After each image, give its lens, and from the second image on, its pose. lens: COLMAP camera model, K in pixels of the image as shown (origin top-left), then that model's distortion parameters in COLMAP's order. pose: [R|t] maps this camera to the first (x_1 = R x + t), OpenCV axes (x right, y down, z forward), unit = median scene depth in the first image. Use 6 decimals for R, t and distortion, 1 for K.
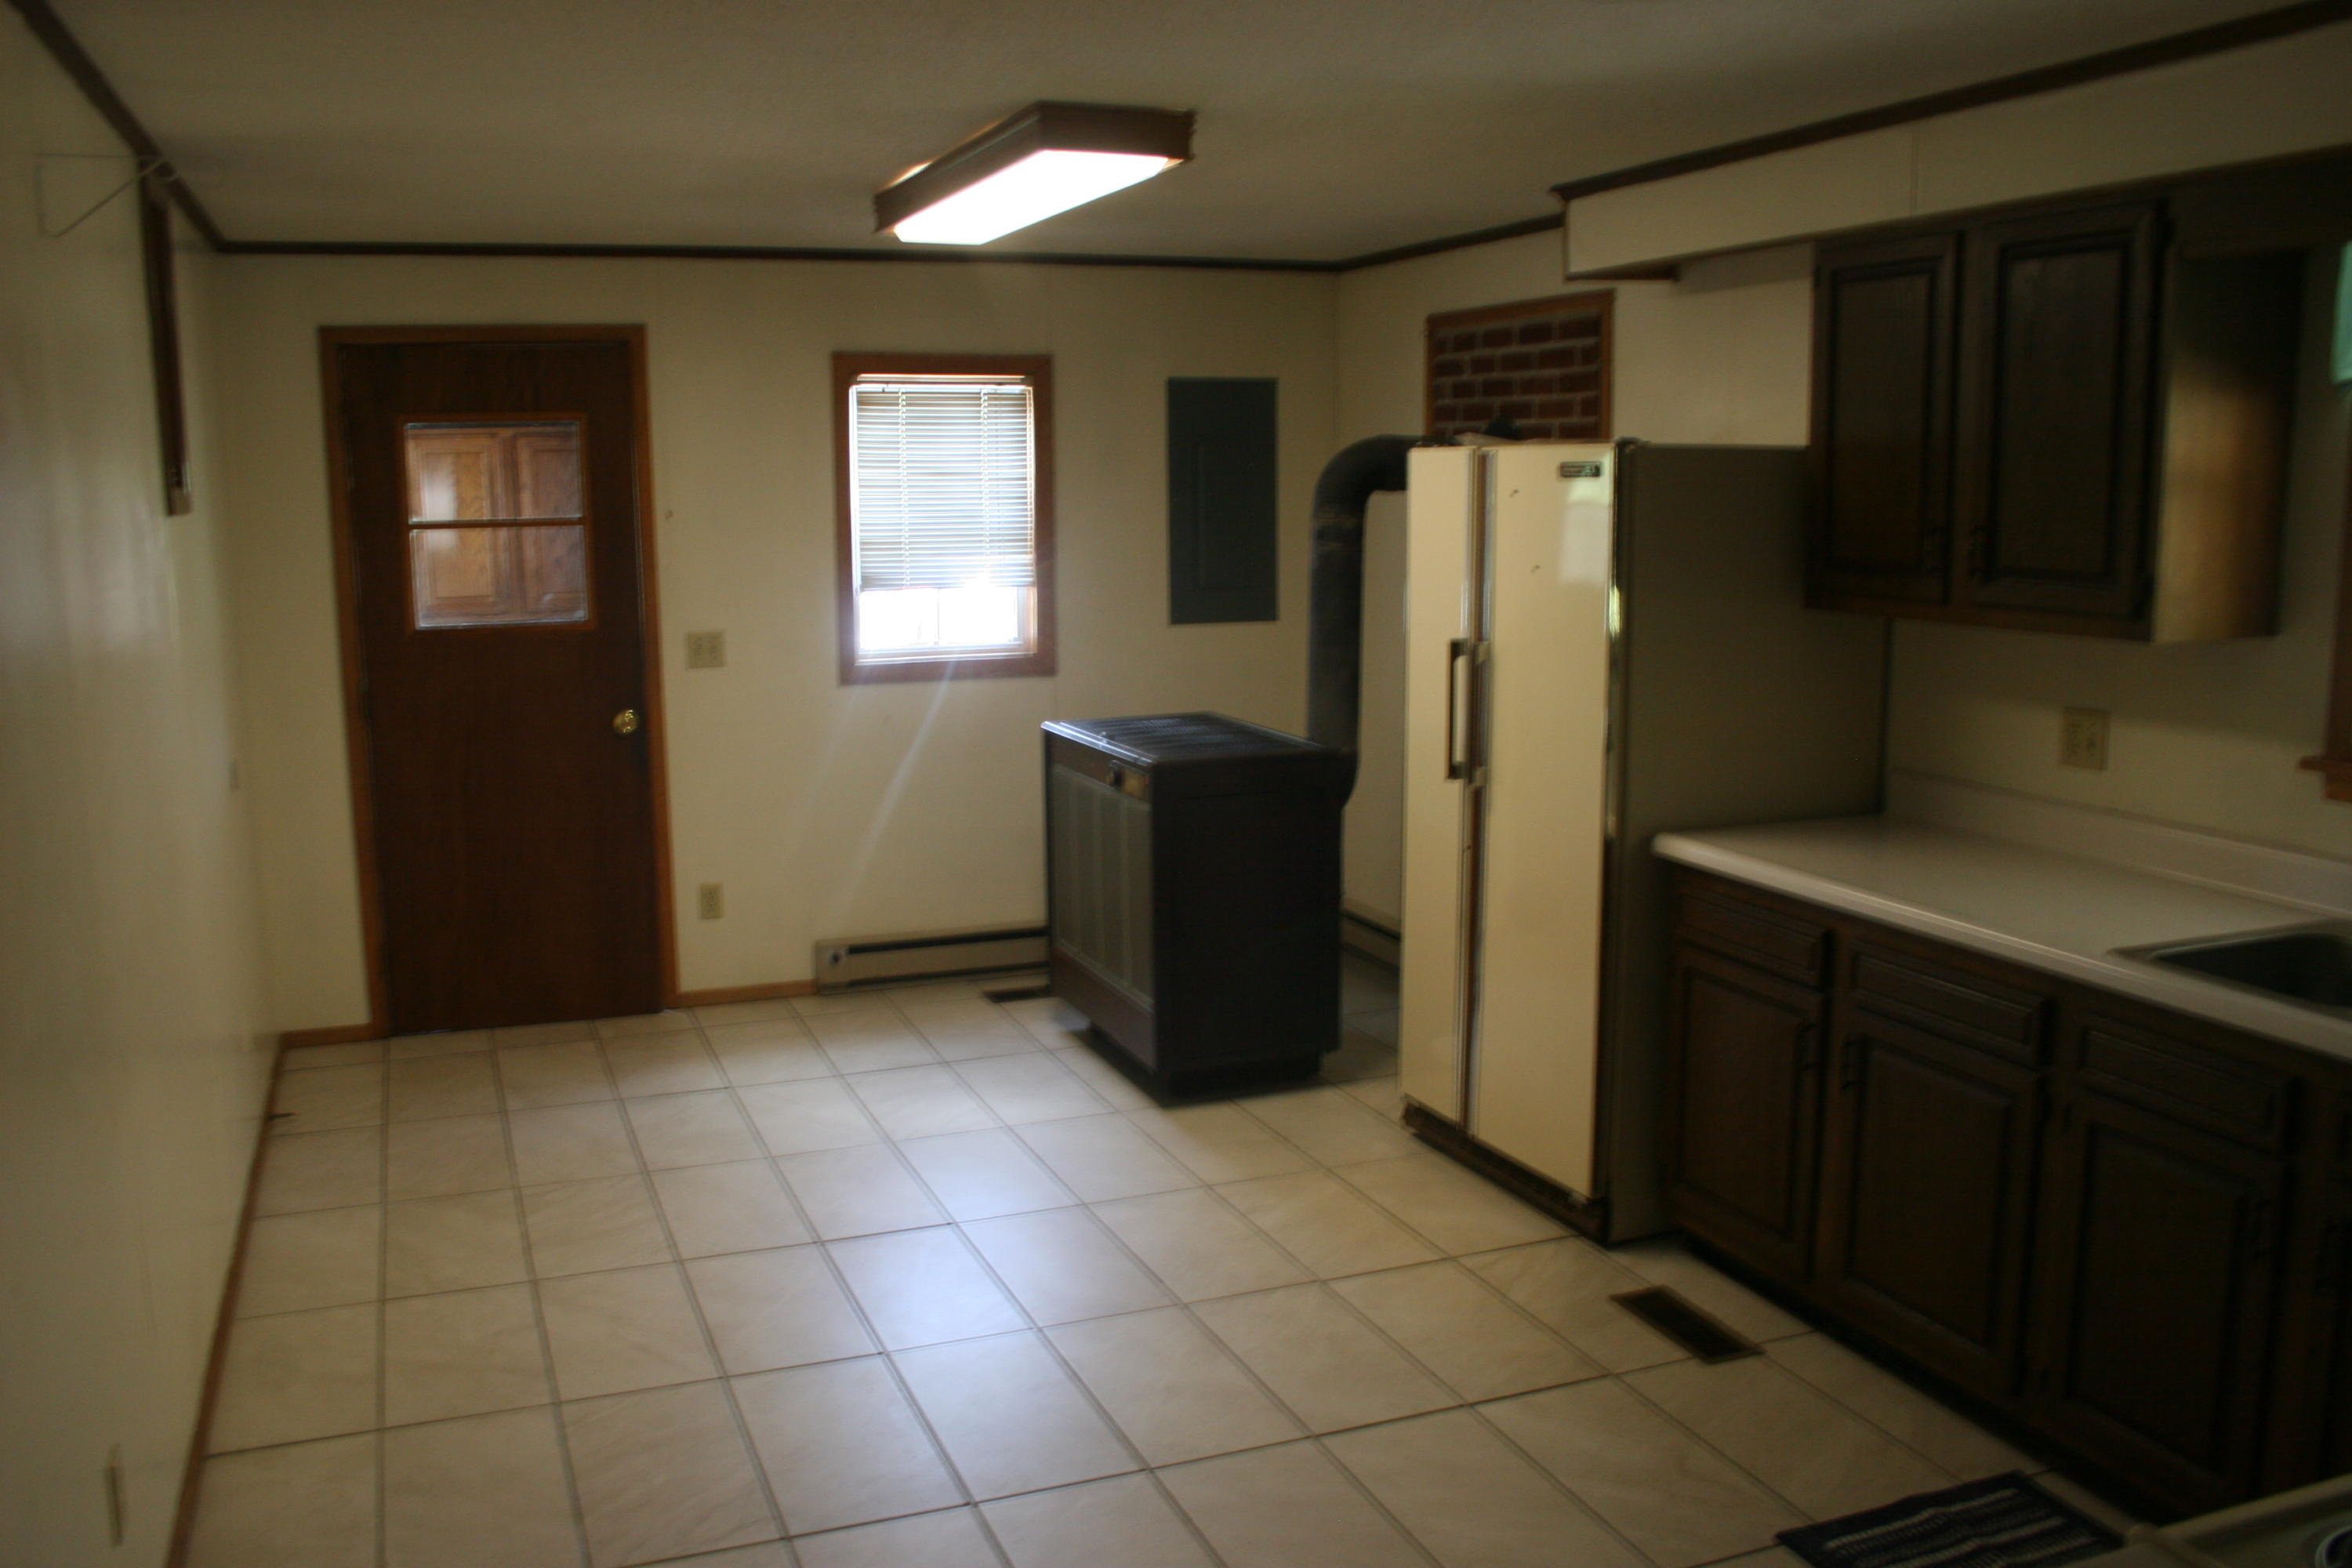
lens RADIAL K [[1974.1, 0, 1160.4], [0, 1974.1, 825.8], [0, 0, 1]] dist [-0.154541, 0.136594]
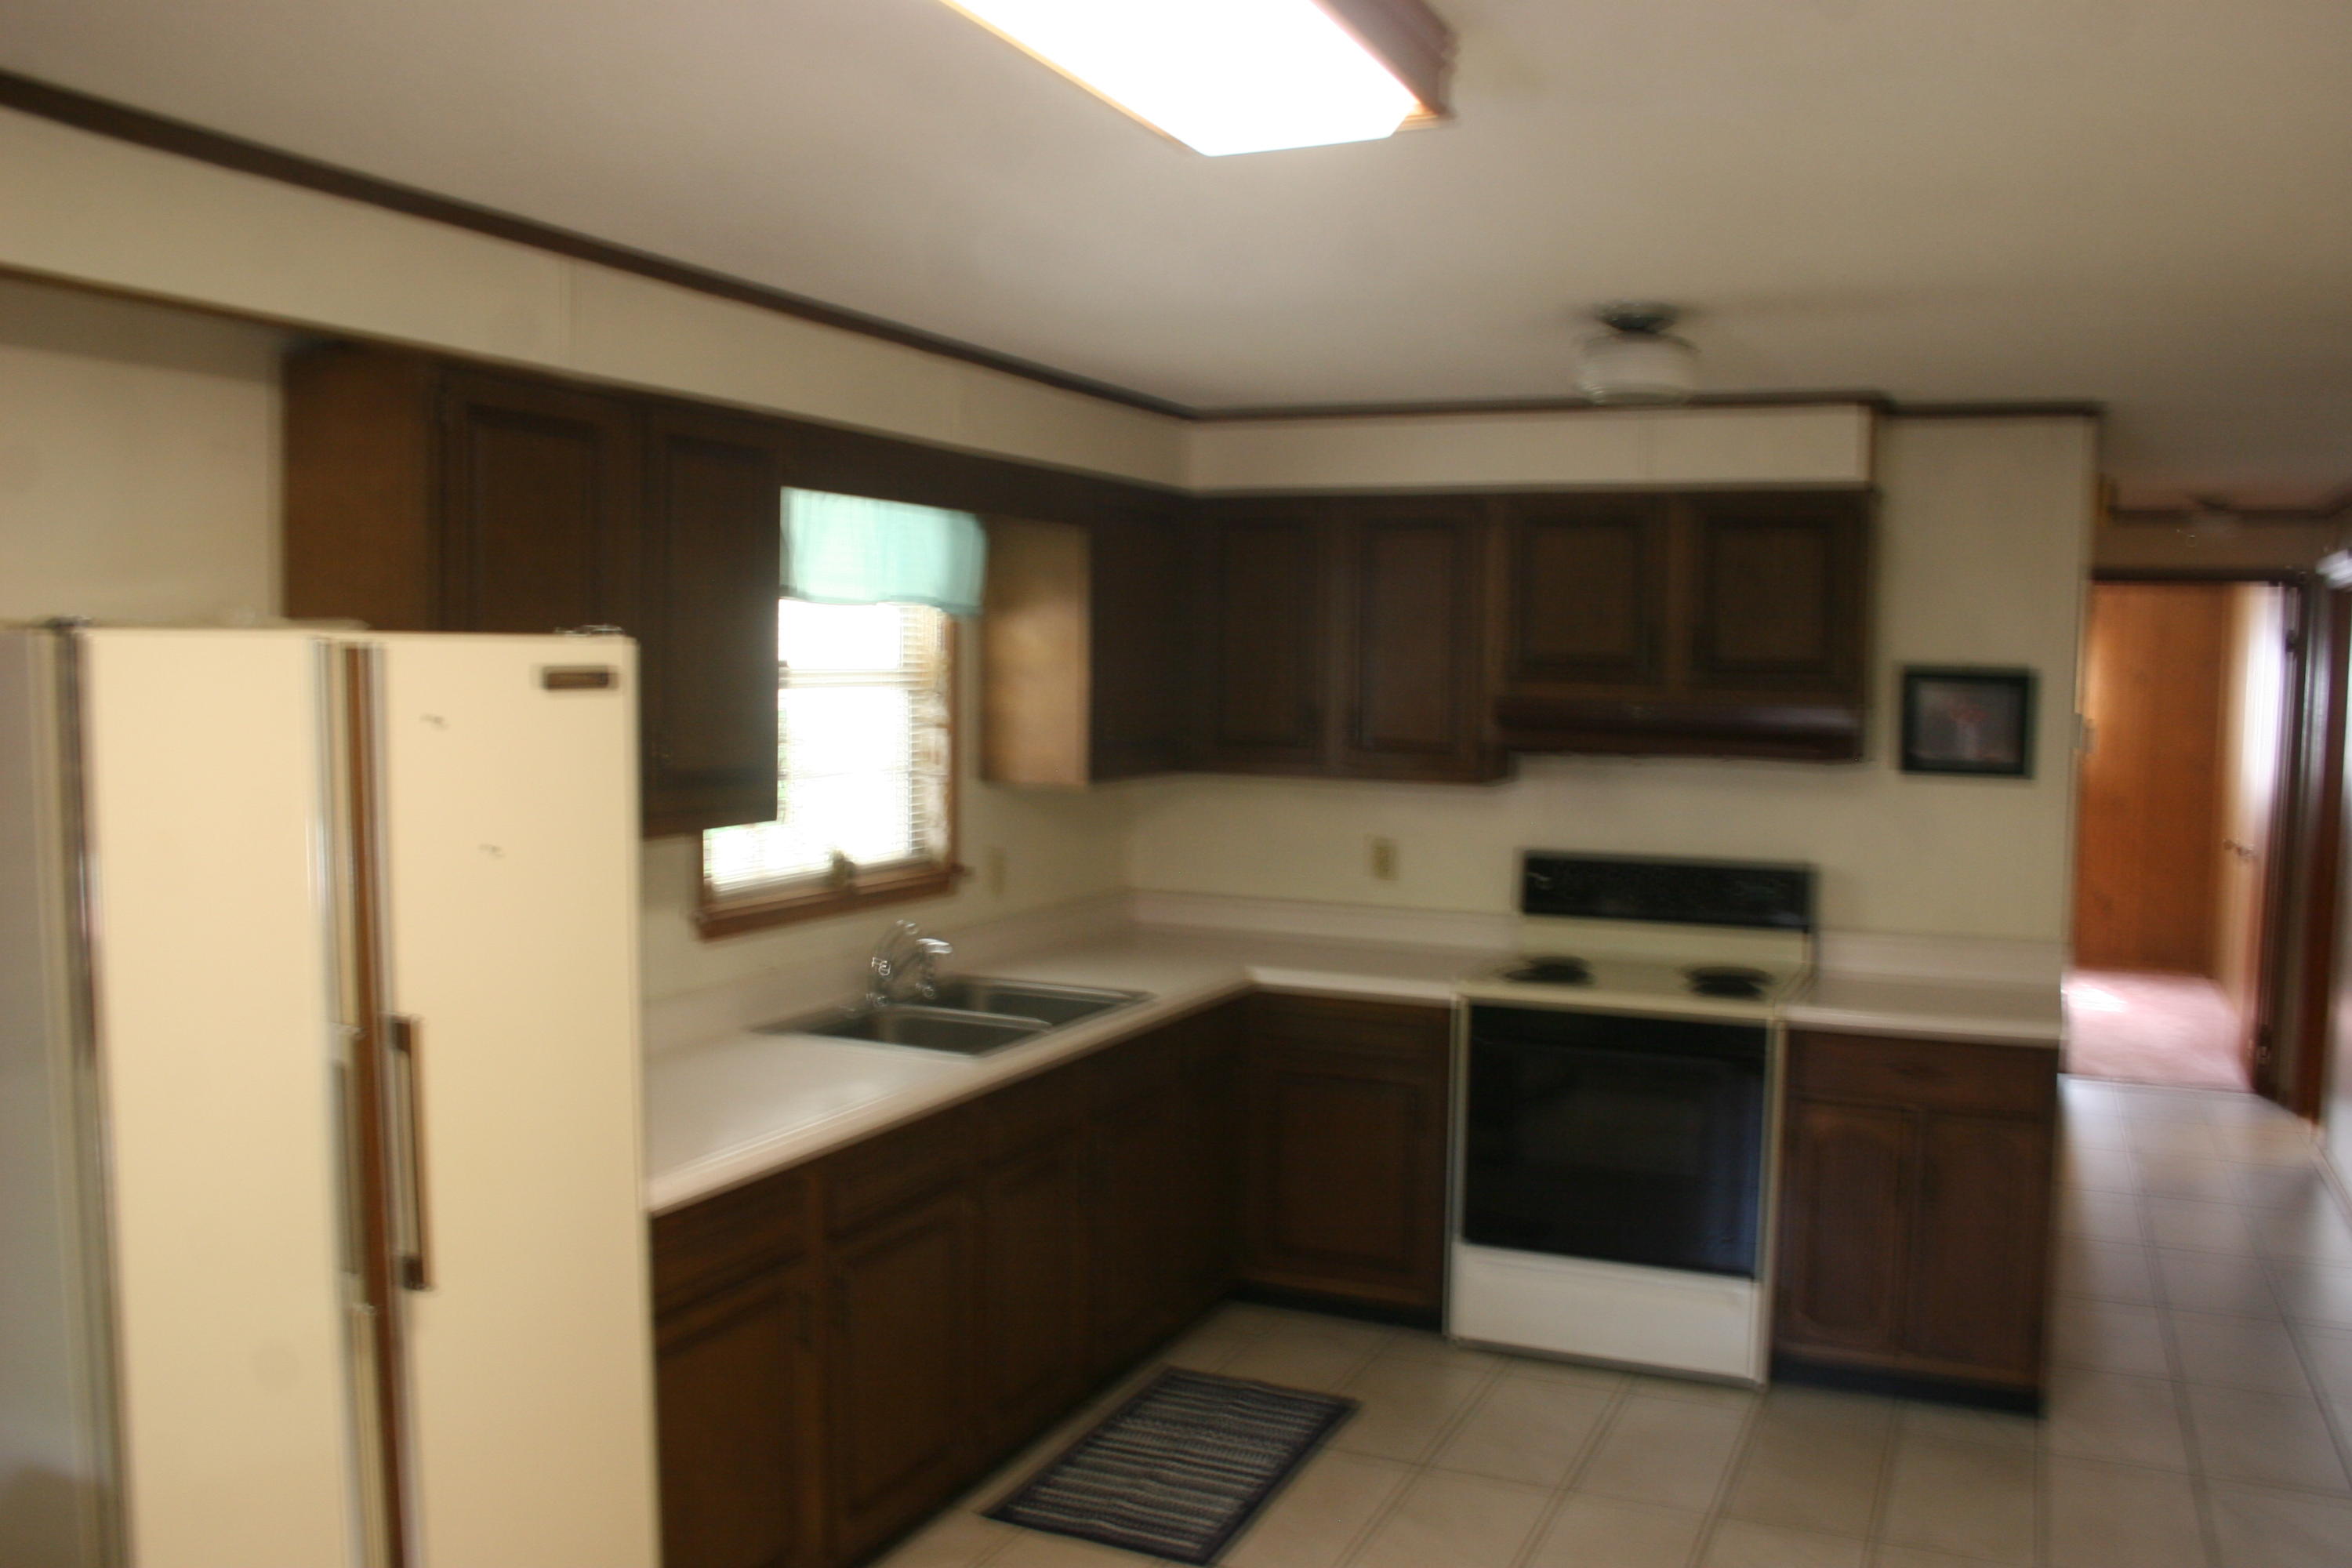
lens RADIAL K [[1974.1, 0, 1160.4], [0, 1974.1, 825.8], [0, 0, 1]] dist [-0.154541, 0.136594]
pose [[-0.702965, -0.059499, 0.708732, -0.339768], [0.115770, 0.973632, 0.196565, -0.225508], [-0.701739, 0.220229, -0.677541, 1.236313]]
